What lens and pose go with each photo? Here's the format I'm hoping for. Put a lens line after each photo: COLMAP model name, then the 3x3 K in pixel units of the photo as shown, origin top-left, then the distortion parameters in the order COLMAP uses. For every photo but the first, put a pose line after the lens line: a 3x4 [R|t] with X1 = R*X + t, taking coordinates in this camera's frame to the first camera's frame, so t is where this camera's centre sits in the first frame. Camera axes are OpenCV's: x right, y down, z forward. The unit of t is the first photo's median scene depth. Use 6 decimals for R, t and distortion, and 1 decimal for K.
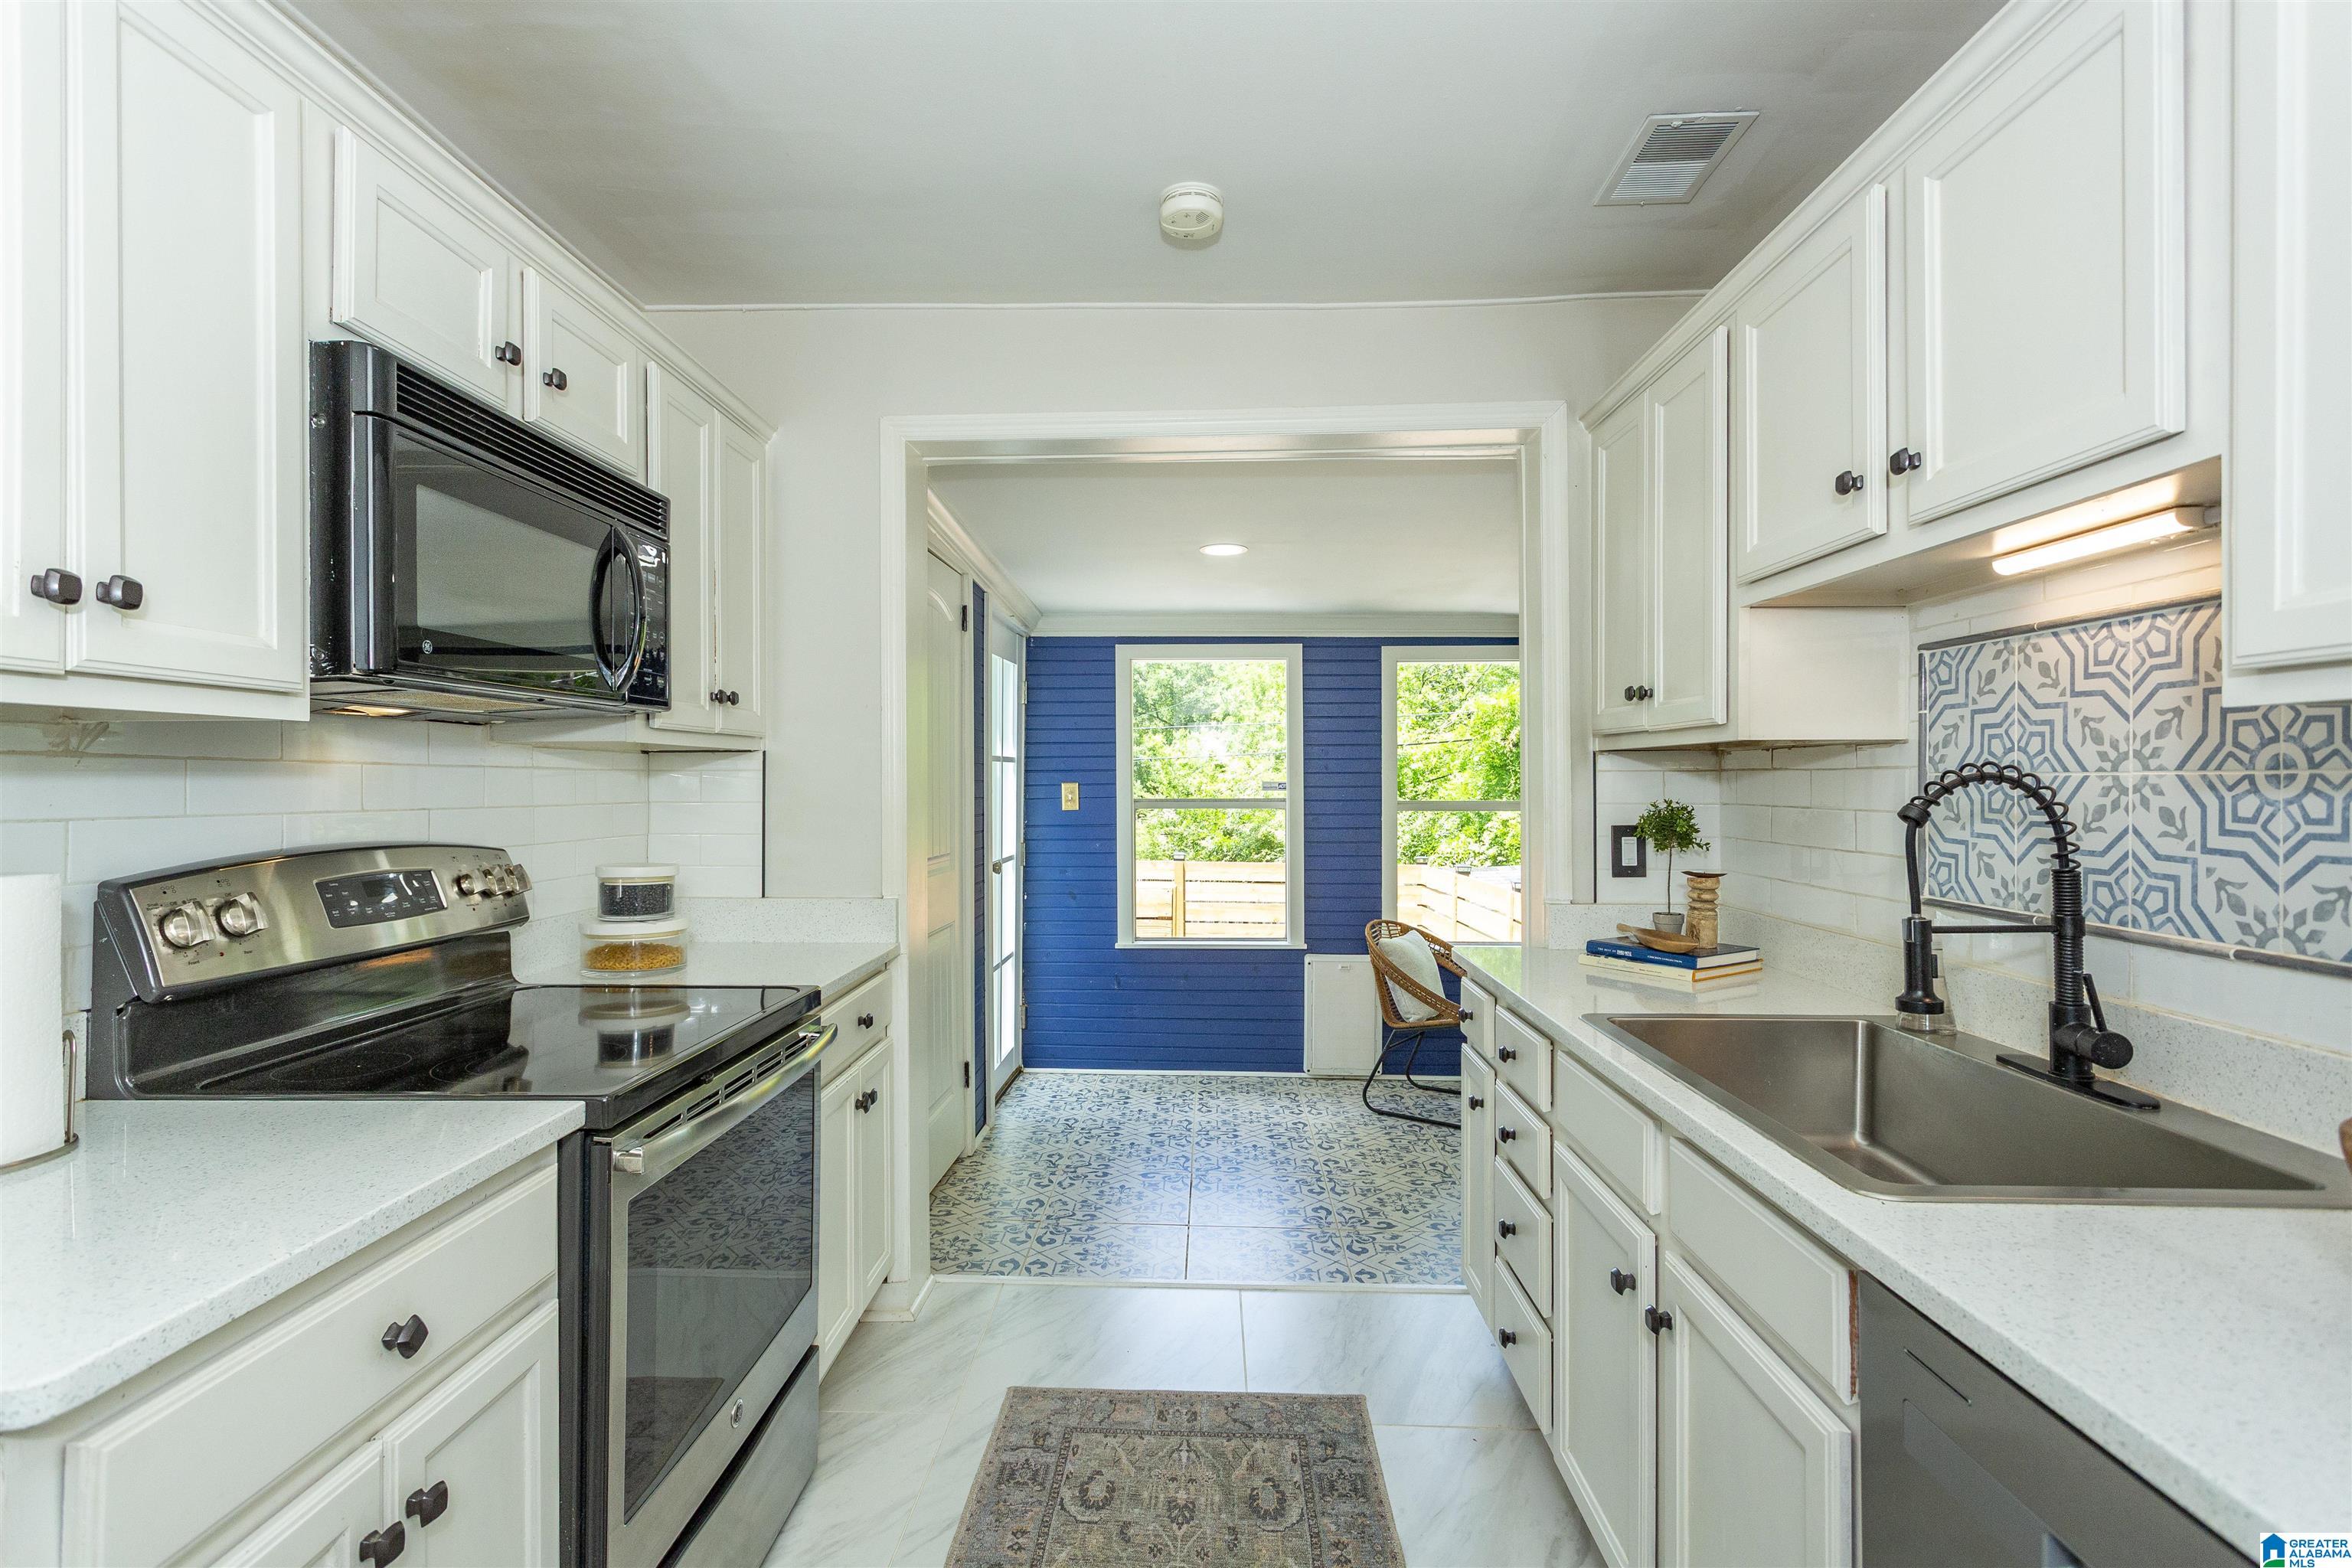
lens RADIAL K [[1119.5, 0, 1170.3], [0, 1119.5, 780.6], [0, 0, 1]] dist [-0.001358, 0.005894]
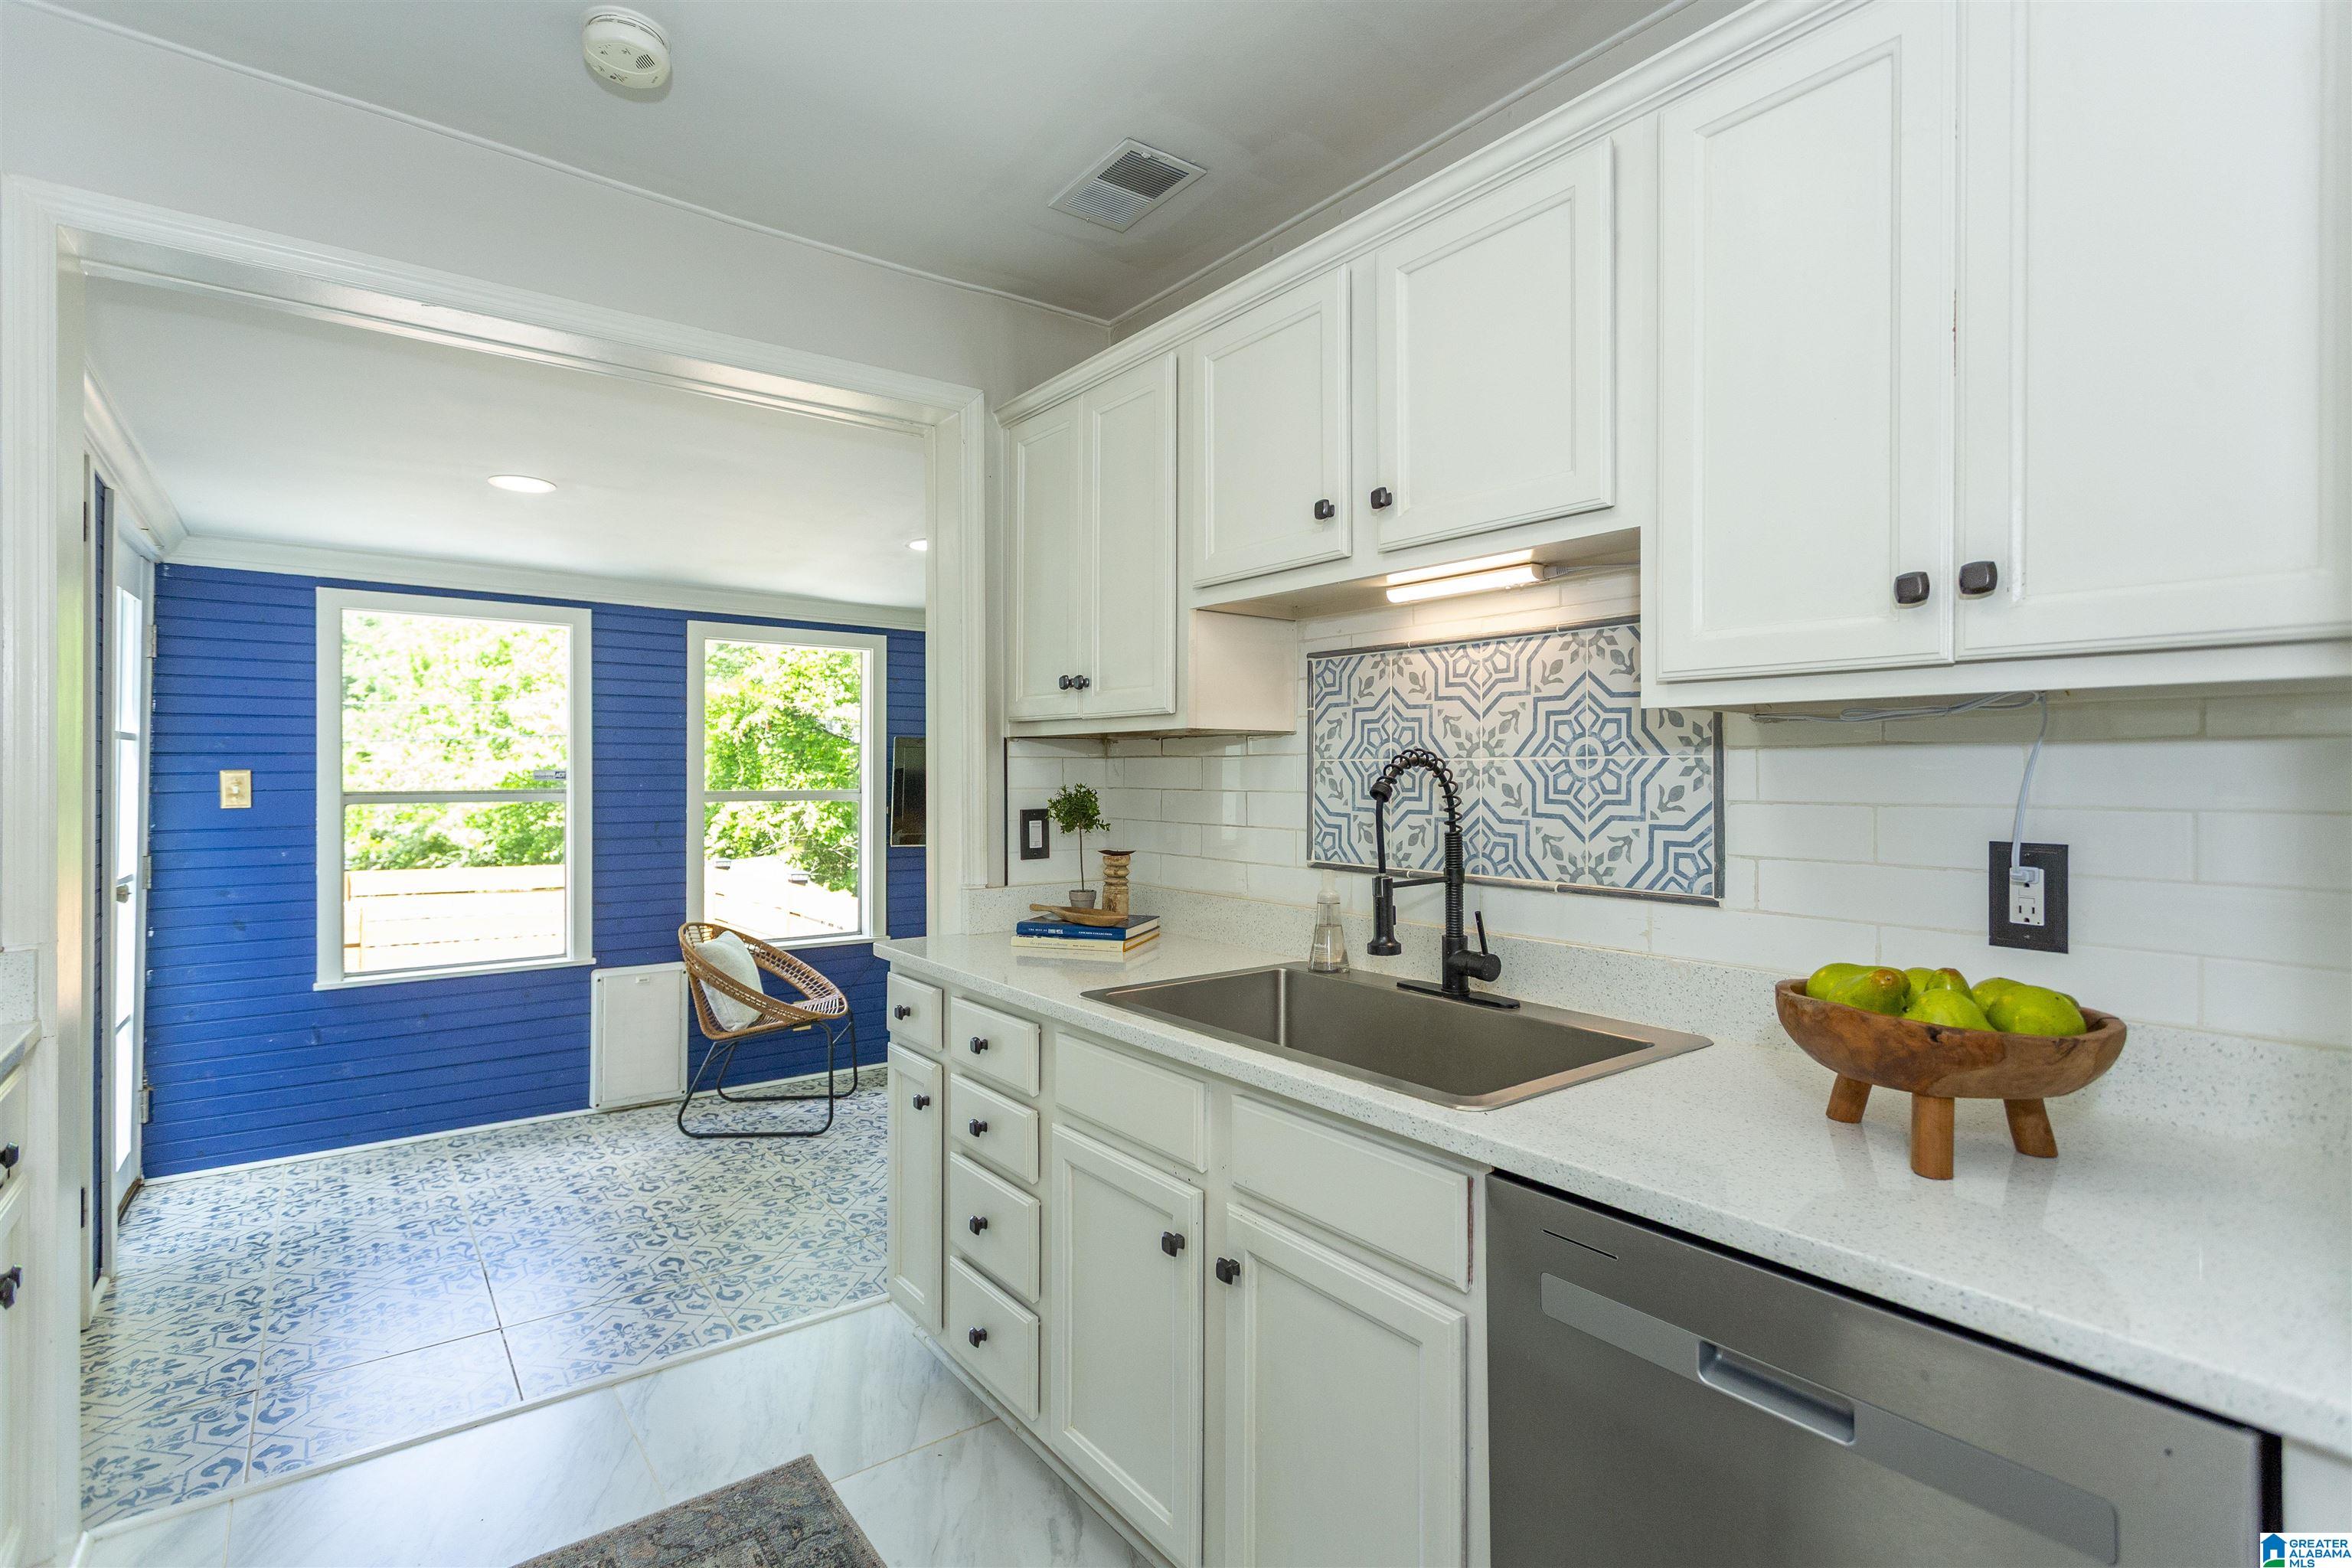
lens RADIAL K [[1105.6, 0, 1167.9], [0, 1105.6, 766.3], [0, 0, 1]] dist [0.003855, 0.000765]
pose [[0.774676, 0.004584, 0.632342, -0.183642], [-0.001053, 0.999982, -0.005959, 0.007251], [-0.632358, 0.003950, 0.774666, 0.149372]]
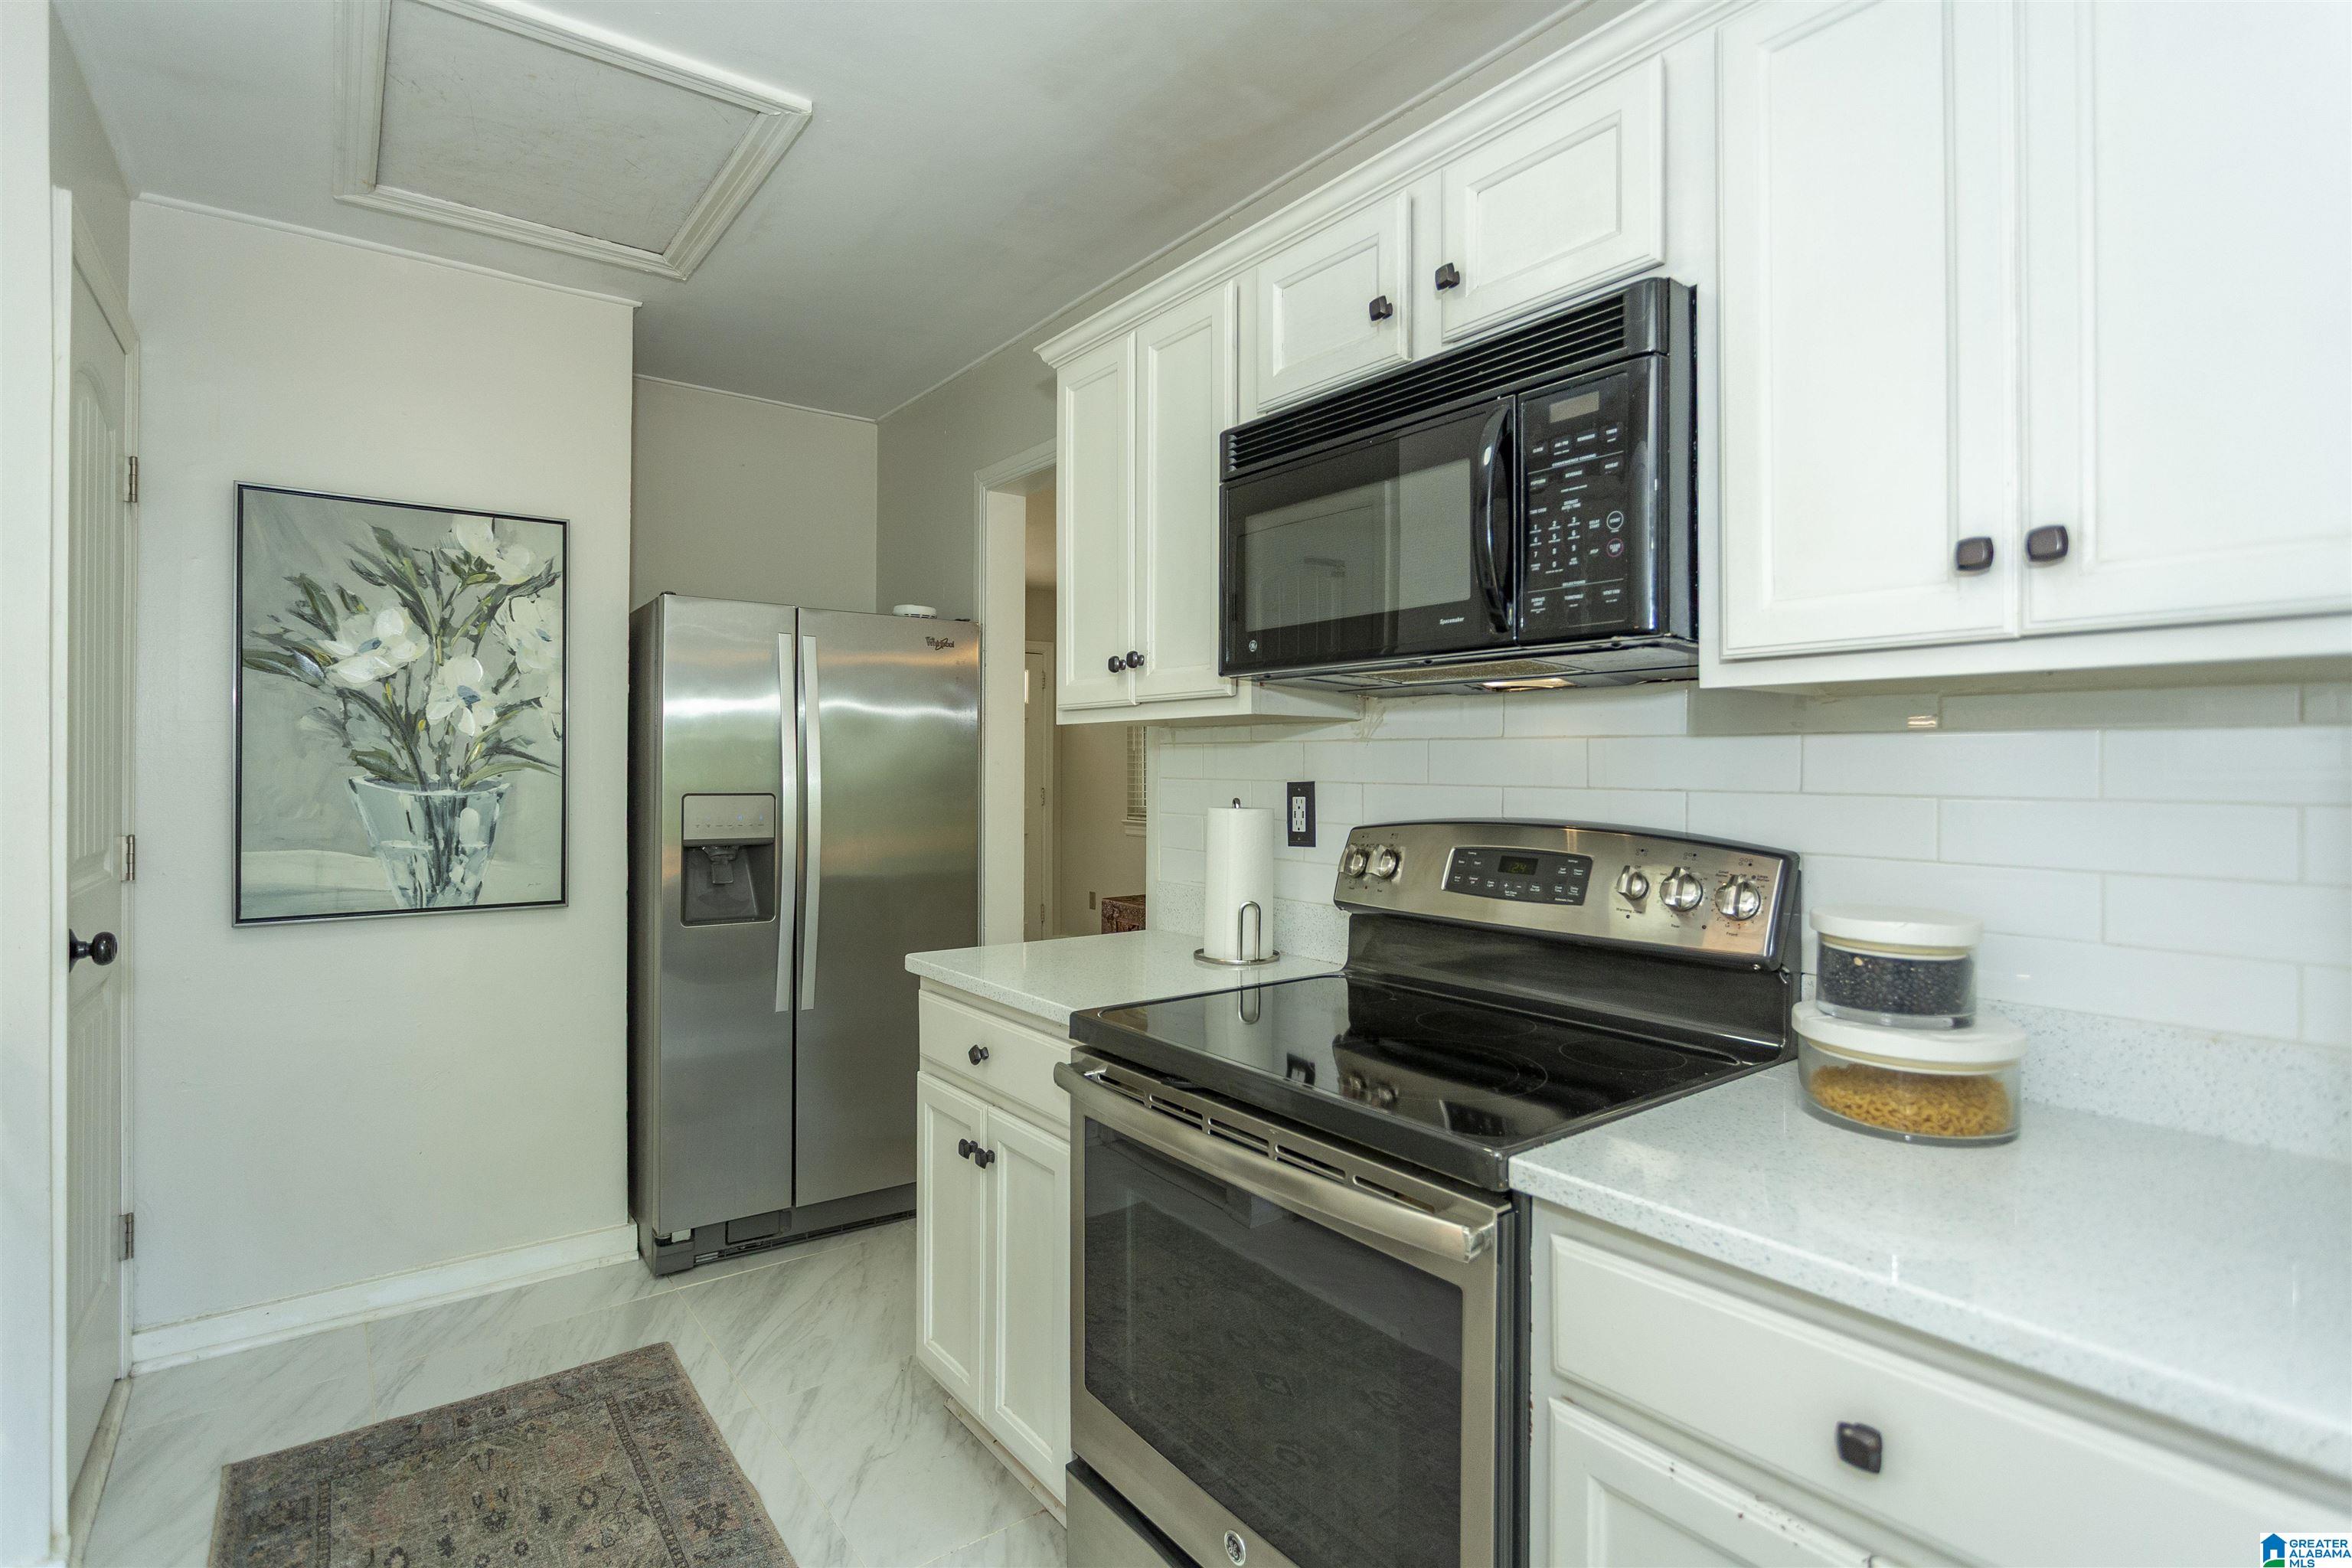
lens RADIAL K [[1137.1, 0, 1152.1], [0, 1137.1, 763.8], [0, 0, 1]] dist [-0.006109, 0.002226]
pose [[-0.784404, -0.001451, -0.620249, 0.127877], [-0.000599, 0.999999, -0.001583, 0.007191], [0.620250, -0.000870, -0.784403, 1.279942]]
